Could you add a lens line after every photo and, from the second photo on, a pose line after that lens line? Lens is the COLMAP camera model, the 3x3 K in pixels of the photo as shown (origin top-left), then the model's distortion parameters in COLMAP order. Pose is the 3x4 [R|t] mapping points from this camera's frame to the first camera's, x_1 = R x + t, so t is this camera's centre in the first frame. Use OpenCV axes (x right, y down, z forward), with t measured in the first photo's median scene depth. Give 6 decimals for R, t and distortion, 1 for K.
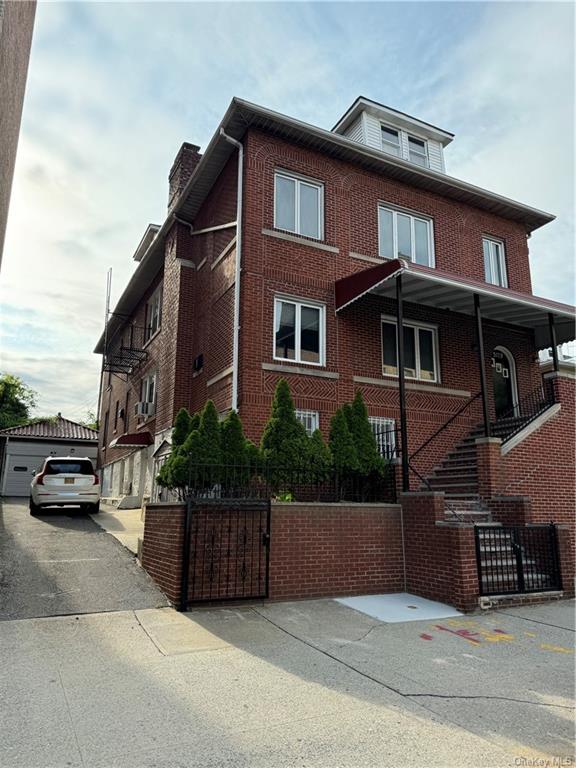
lens RADIAL K [[531.3, 0, 288.0], [0, 531.3, 384.0], [0, 0, 1]] dist [0.055654, -0.058719]
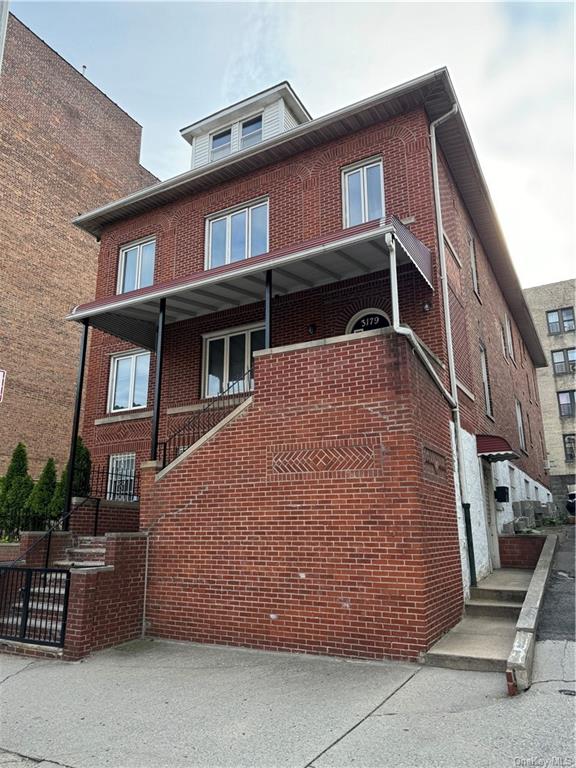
lens RADIAL K [[533.8, 0, 281.2], [0, 533.8, 378.3], [0, 0, 1]] dist [0.128594, -0.173812]
pose [[0.542828, -0.239443, -0.804987, 1.004802], [0.195456, 0.968196, -0.156187, 0.121300], [0.816783, -0.072557, 0.572364, 0.561995]]
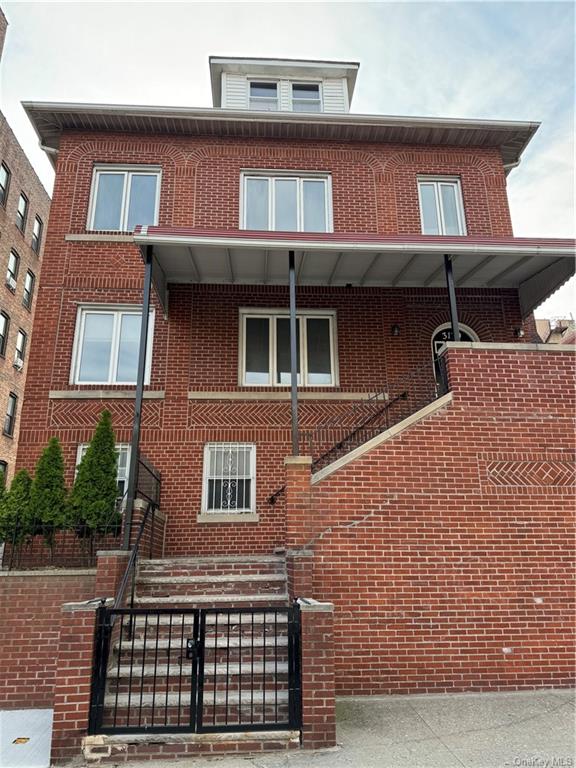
lens RADIAL K [[531.3, 0, 288.0], [0, 531.3, 384.0], [0, 0, 1]] dist [0.055654, -0.058719]
pose [[0.916058, -0.137793, -0.376630, 0.512521], [0.106718, 0.989015, -0.102274, 0.063516], [0.386586, 0.053496, 0.920701, 0.326688]]
